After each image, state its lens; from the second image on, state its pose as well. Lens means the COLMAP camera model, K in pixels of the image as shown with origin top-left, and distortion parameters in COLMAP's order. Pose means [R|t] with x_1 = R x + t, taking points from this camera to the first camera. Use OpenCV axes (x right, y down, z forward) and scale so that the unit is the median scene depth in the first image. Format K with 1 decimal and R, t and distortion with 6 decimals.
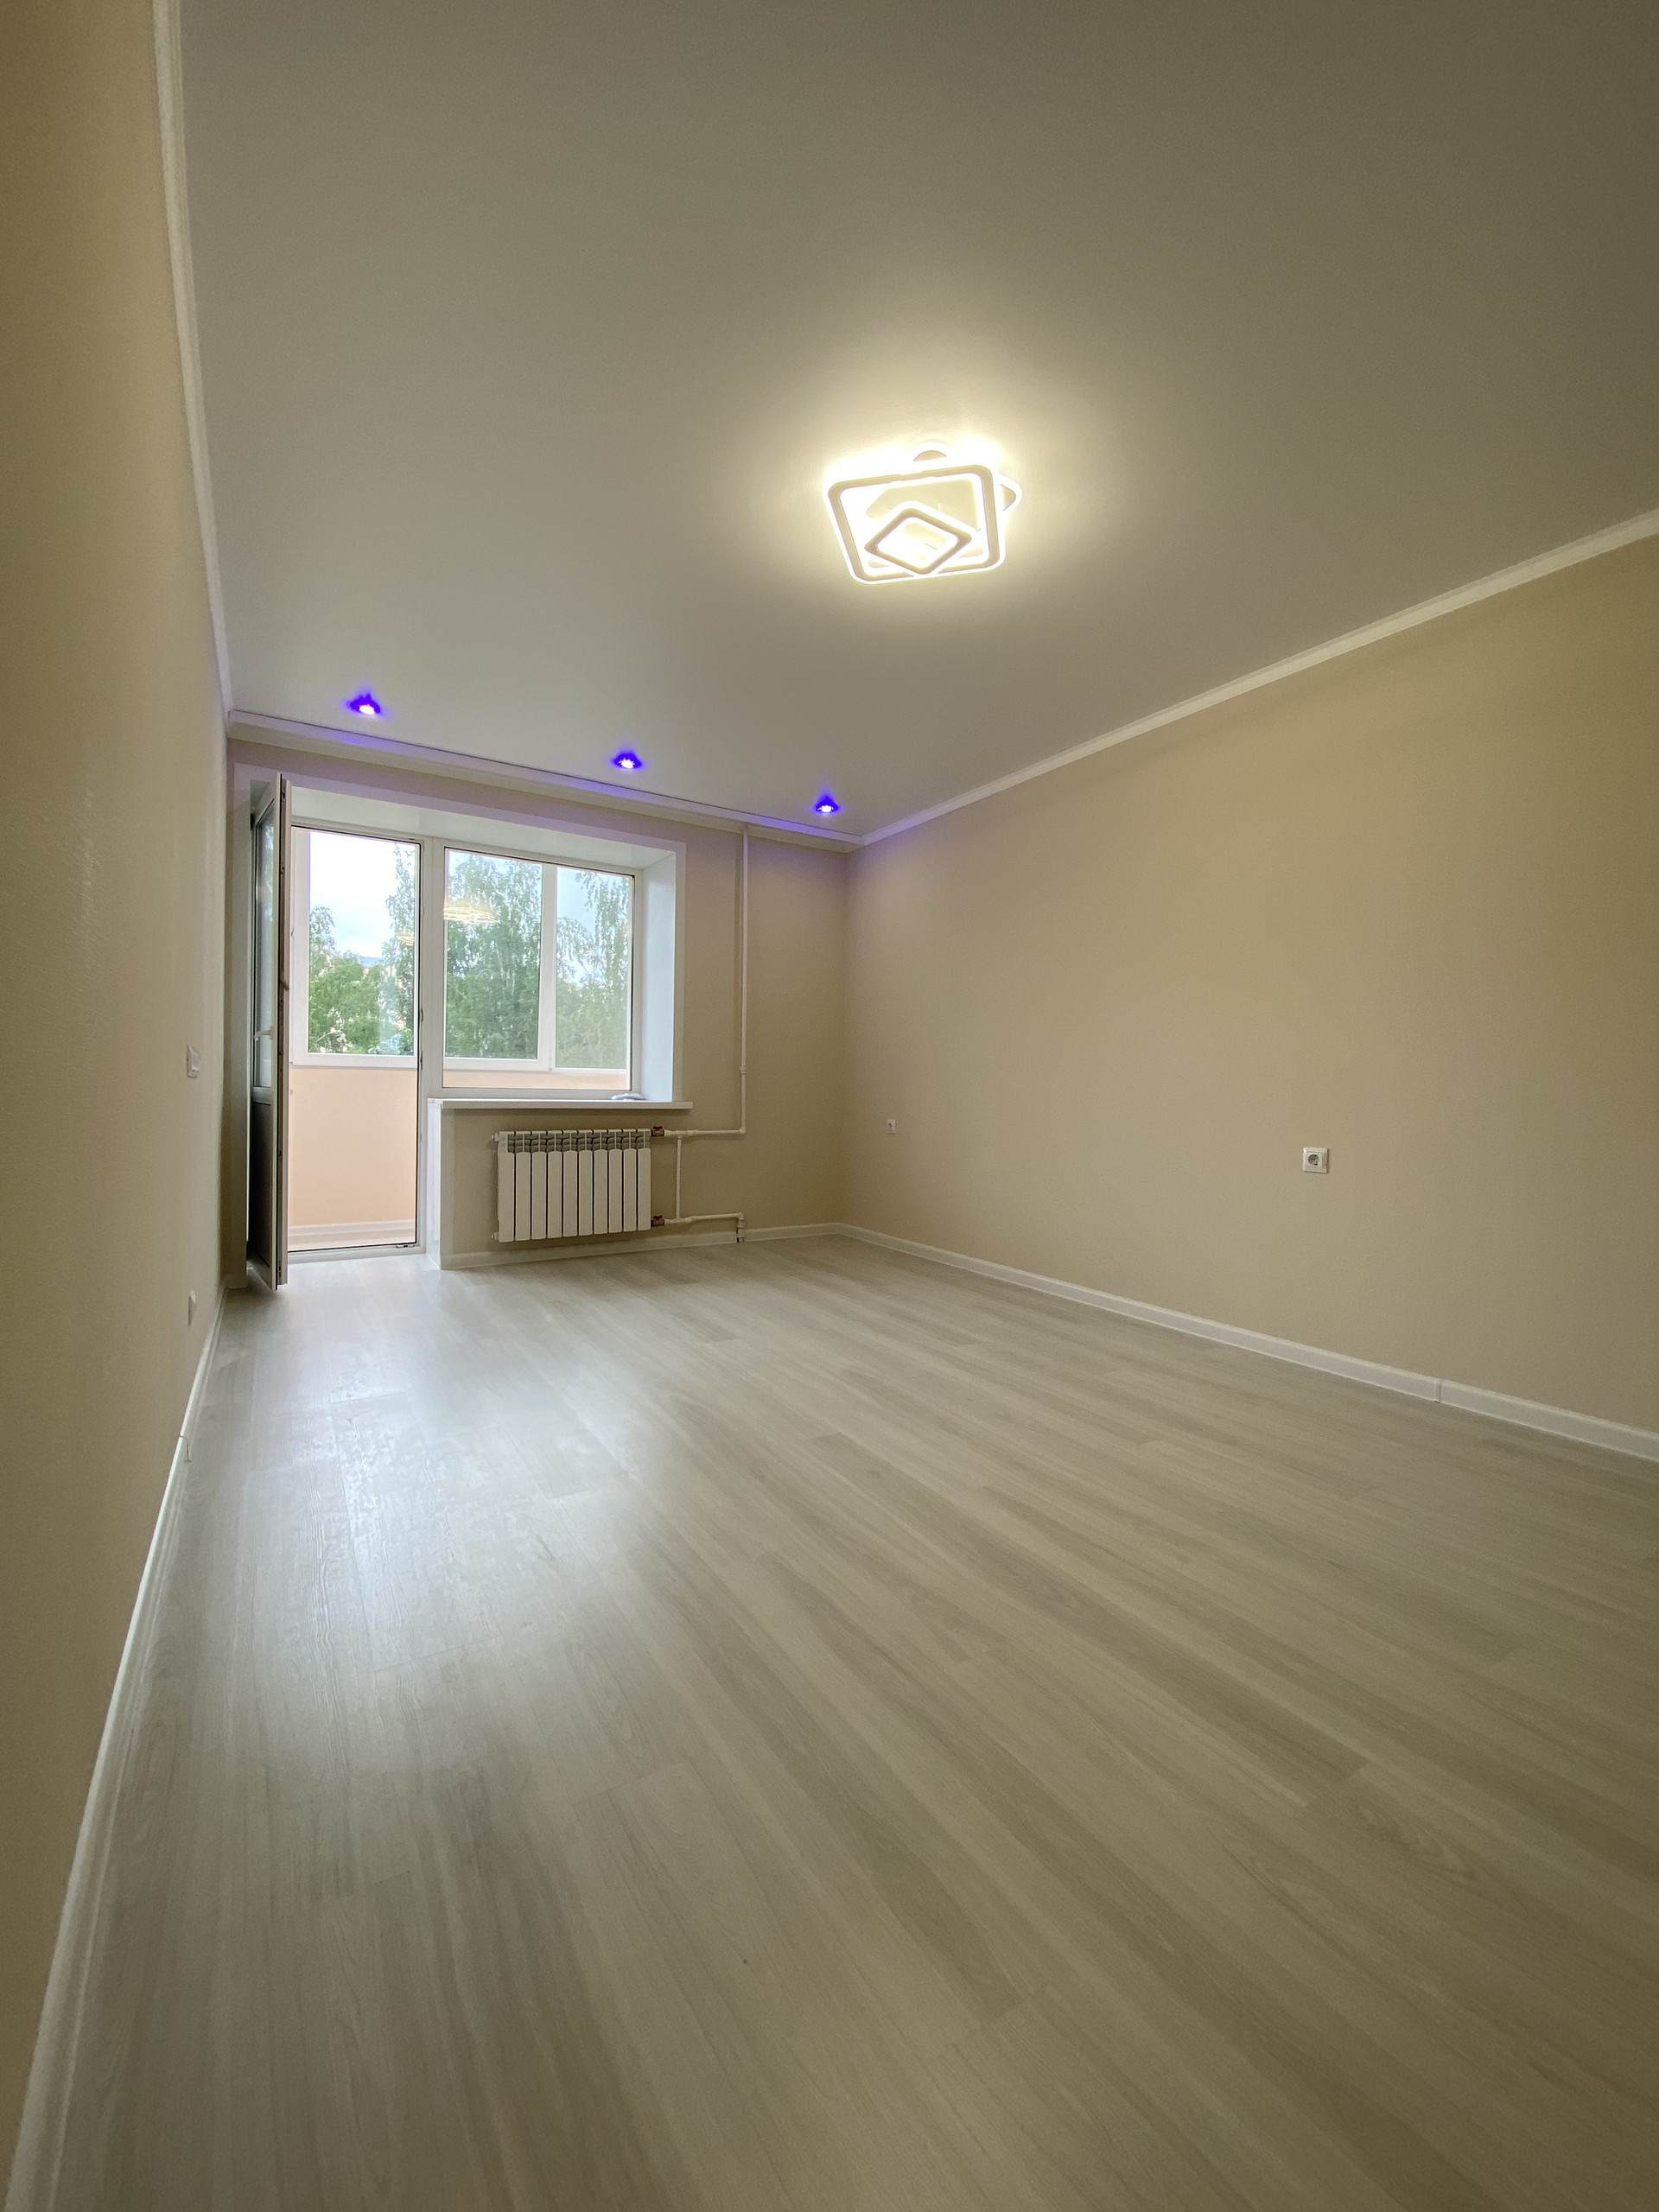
lens RADIAL K [[895.0, 0, 826.1], [0, 895.0, 1107.8], [0, 0, 1]] dist [0.052712, -0.033531]
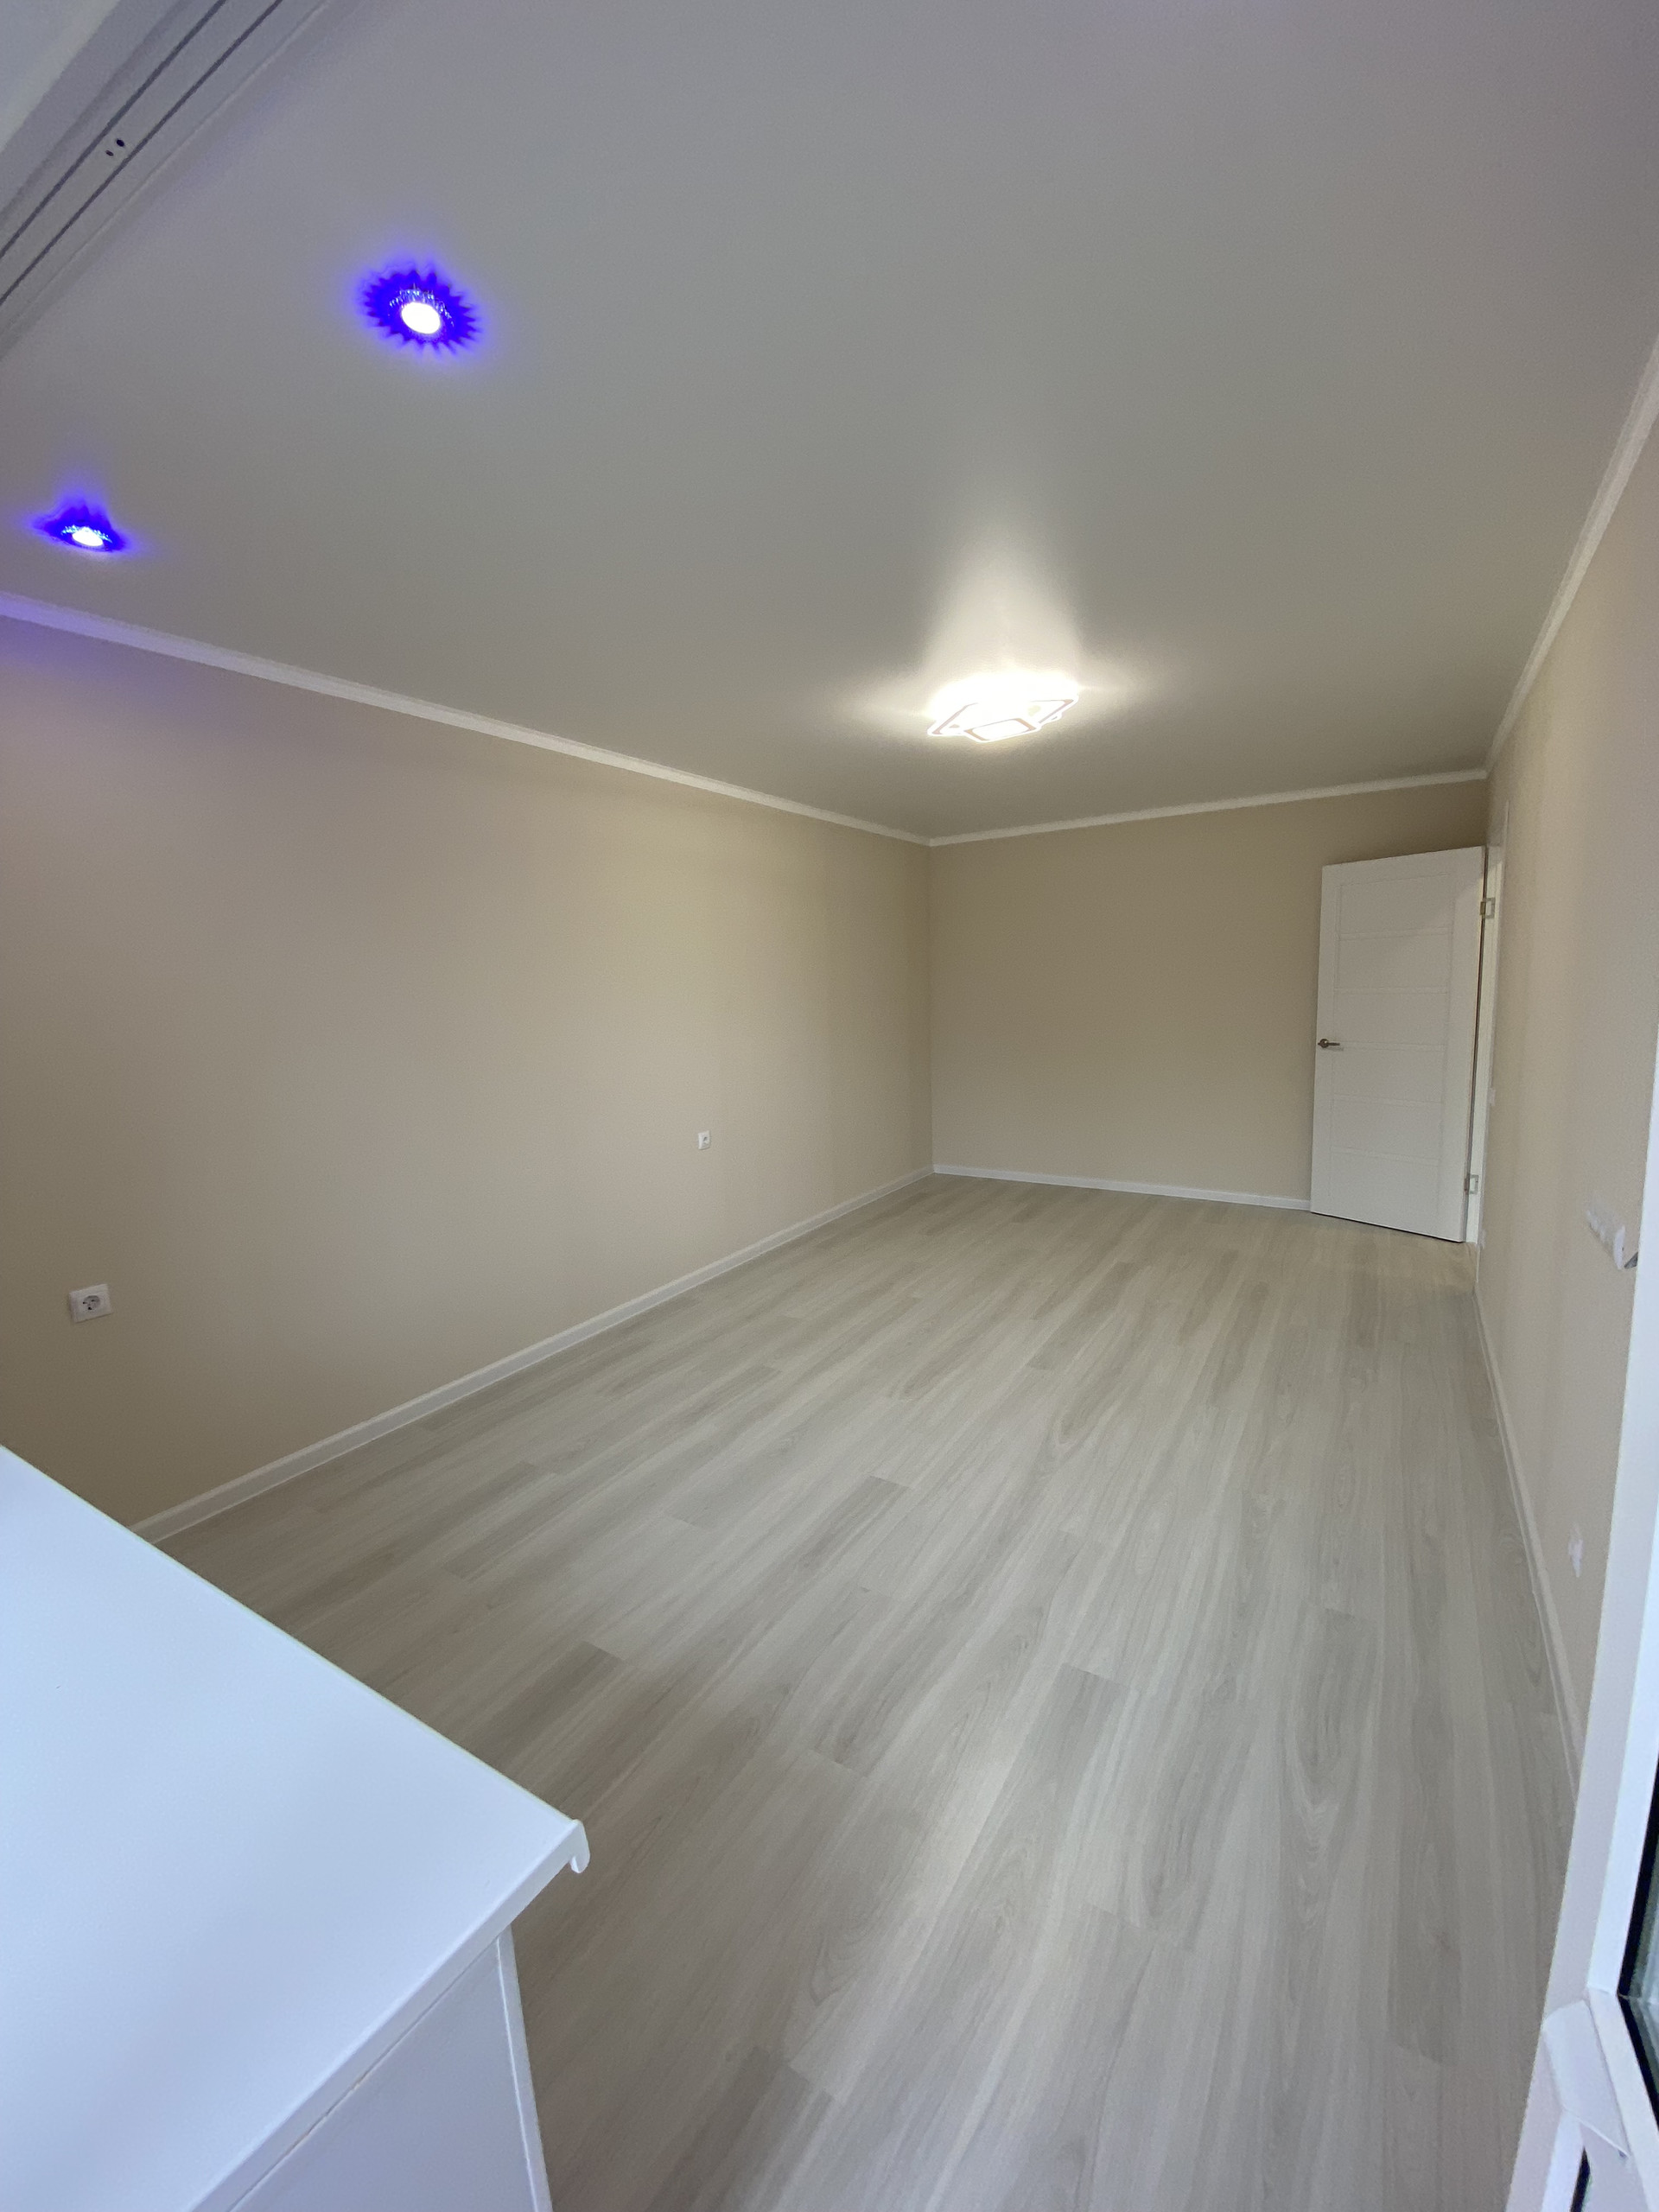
lens RADIAL K [[893.8, 0, 826.8], [0, 893.8, 1112.4], [0, 0, 1]] dist [0.064598, -0.045188]
pose [[-0.453325, -0.136833, 0.880780, -0.823696], [0.043314, 0.983597, 0.175100, -0.232527], [-0.890292, 0.117528, -0.439963, 1.475363]]
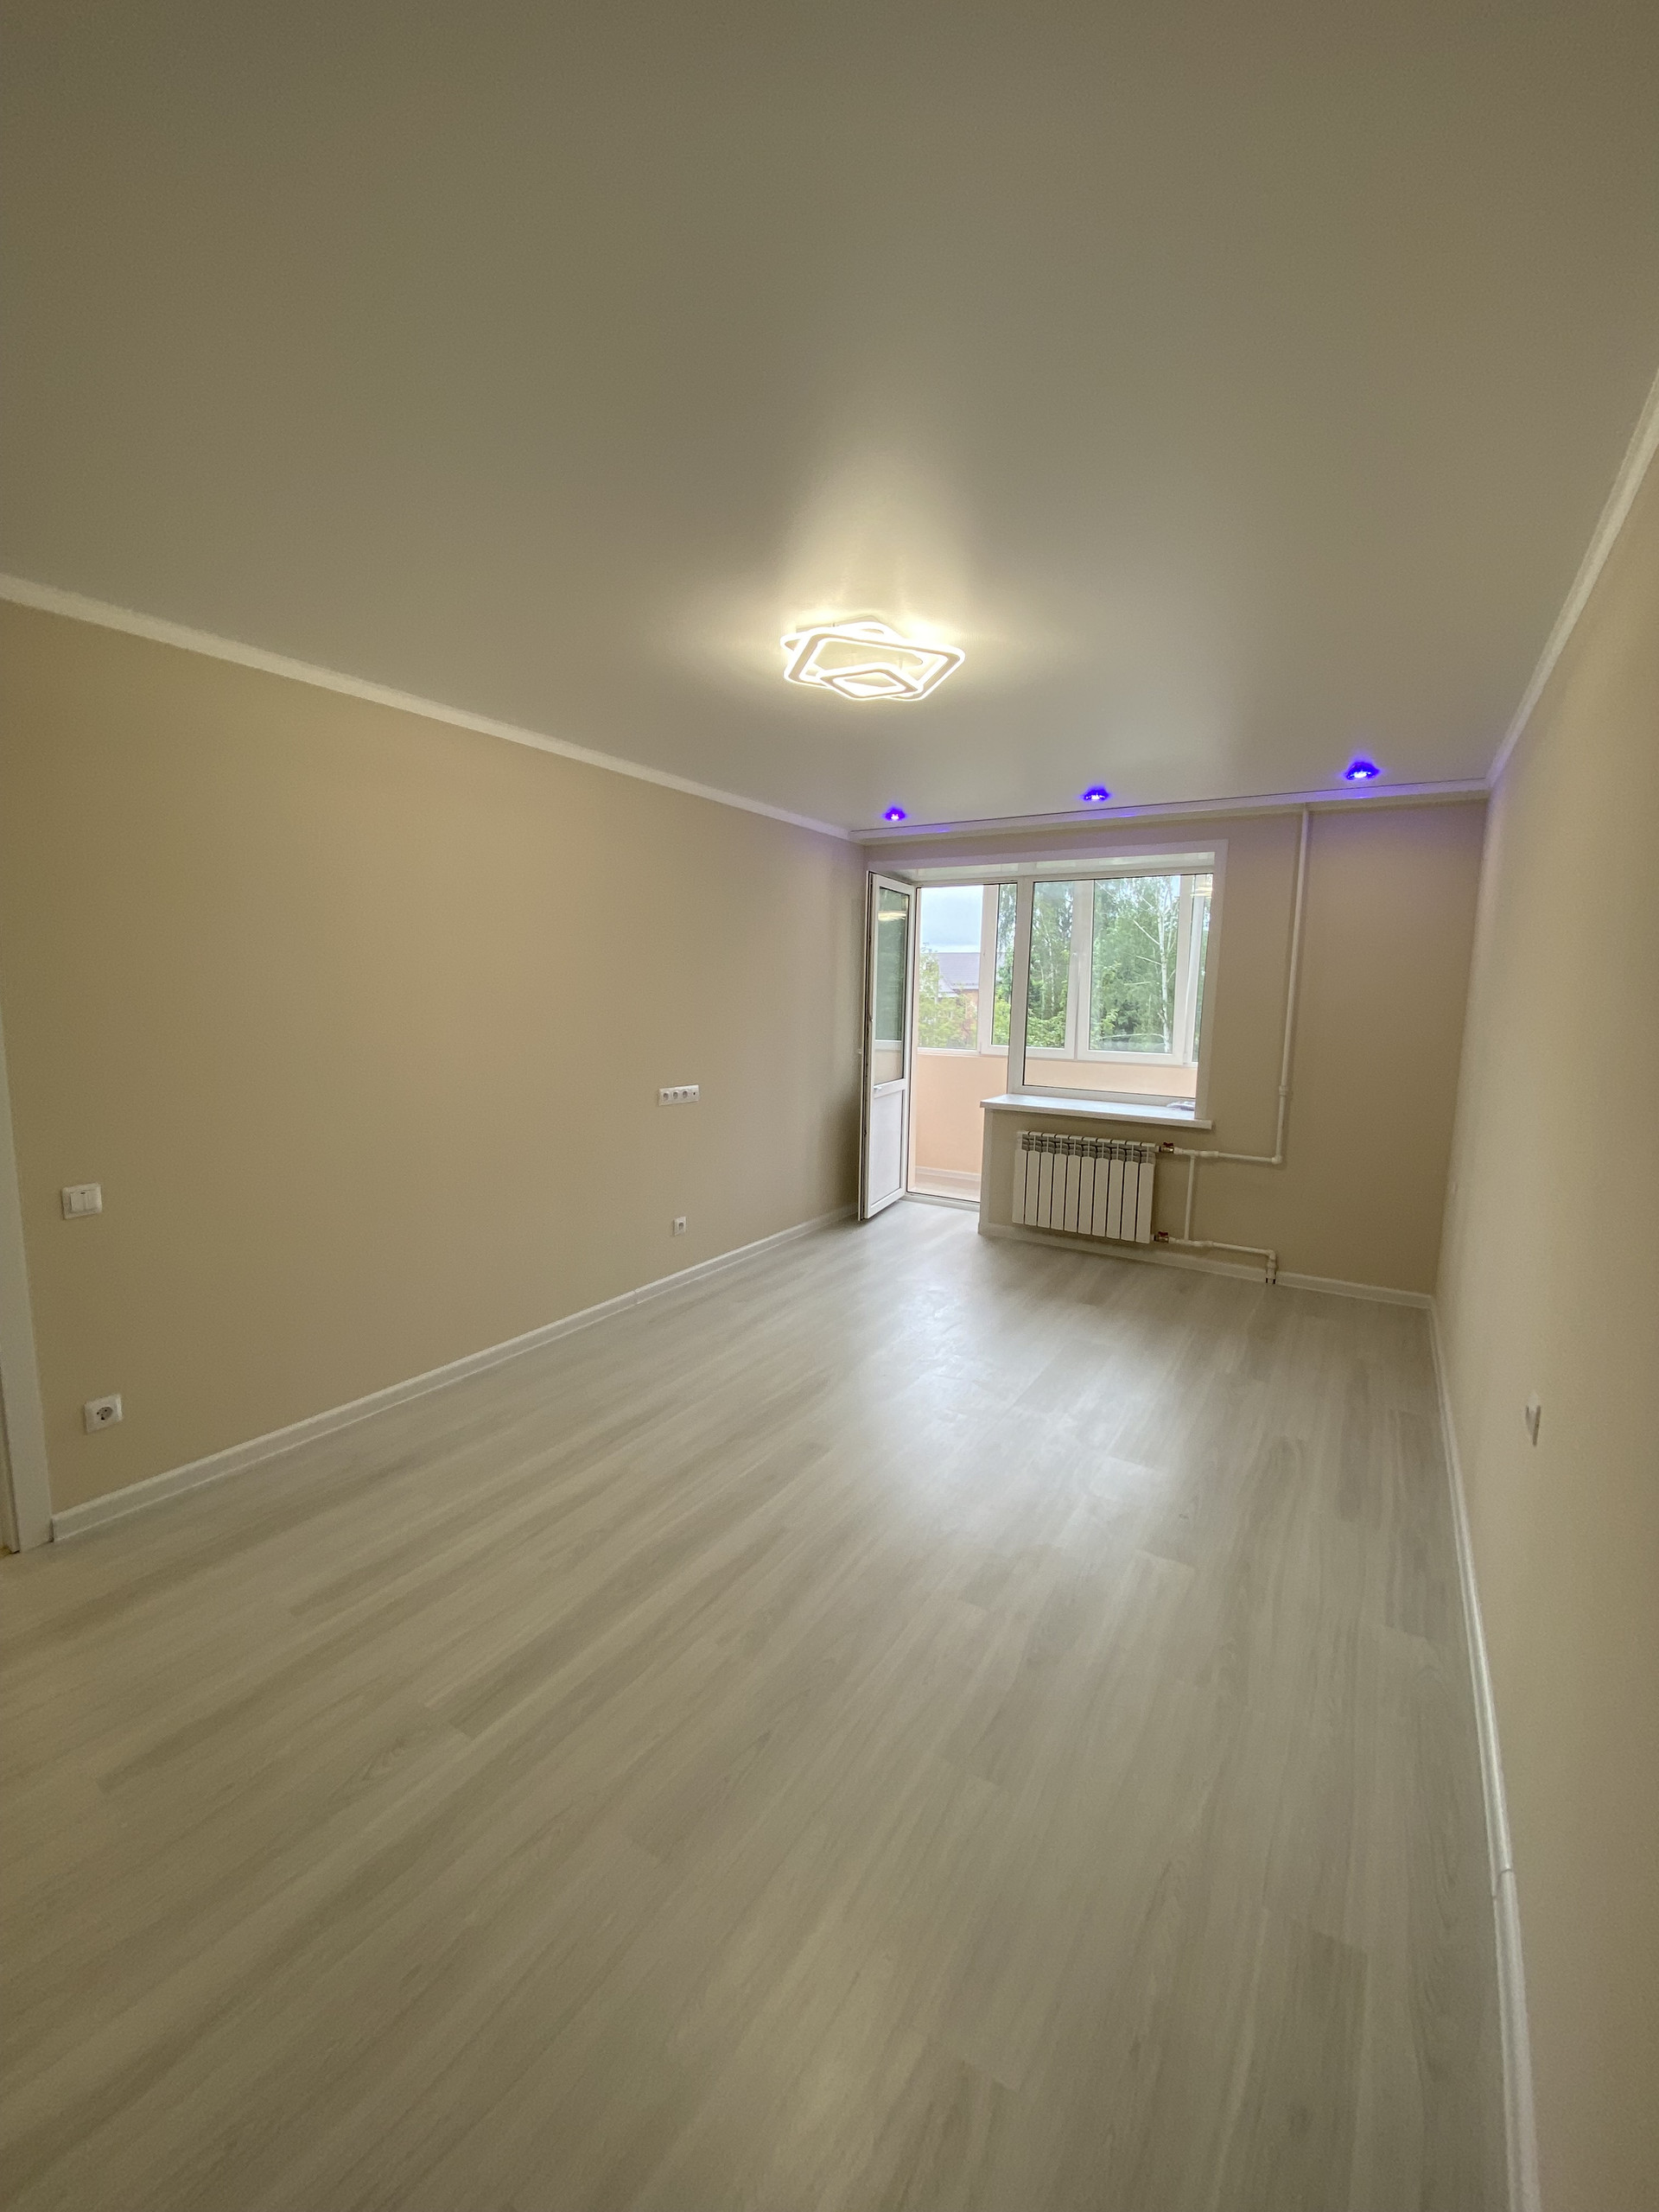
lens RADIAL K [[895.0, 0, 826.1], [0, 895.0, 1107.8], [0, 0, 1]] dist [0.052712, -0.033531]
pose [[0.455663, 0.116361, -0.882514, 0.829107], [-0.033625, 0.992962, 0.113563, -0.190950], [0.889517, -0.022072, 0.456368, 0.353183]]
